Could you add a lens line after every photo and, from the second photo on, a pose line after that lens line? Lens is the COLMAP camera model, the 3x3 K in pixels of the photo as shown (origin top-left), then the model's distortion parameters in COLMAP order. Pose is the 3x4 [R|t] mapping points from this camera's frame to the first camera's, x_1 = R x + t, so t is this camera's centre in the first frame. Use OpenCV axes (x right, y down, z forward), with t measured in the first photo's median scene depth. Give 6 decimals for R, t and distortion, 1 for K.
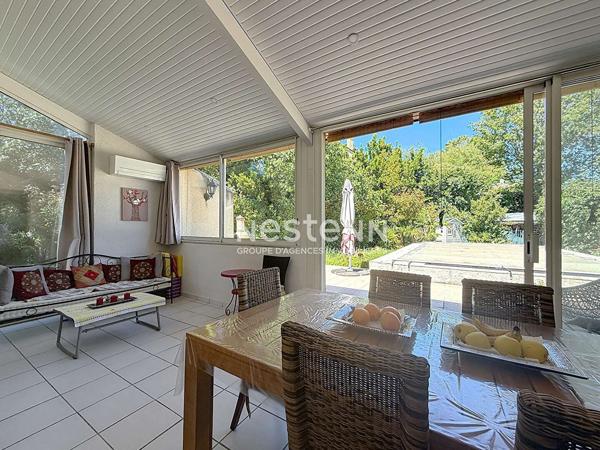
lens RADIAL K [[243.9, 0, 302.0], [0, 243.9, 227.9], [0, 0, 1]] dist [-0.003073, -0.000264]
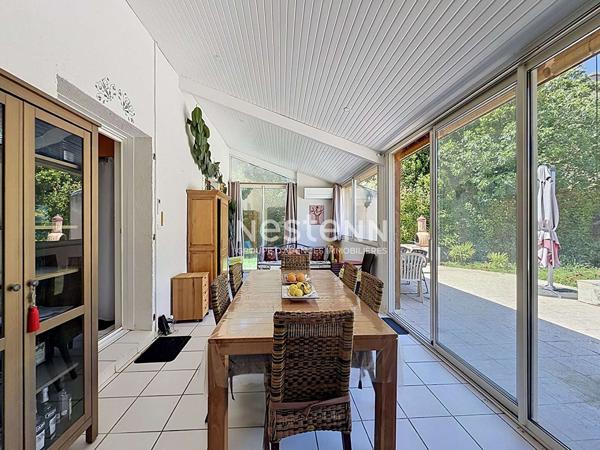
lens RADIAL K [[243.9, 0, 298.2], [0, 243.9, 225.2], [0, 0, 1]] dist [-0.003073, -0.000264]
pose [[0.582240, 0.001750, -0.813015, 0.553628], [-0.000200, 0.999998, 0.002010, -0.028605], [0.813017, -0.001007, 0.582239, -0.054880]]
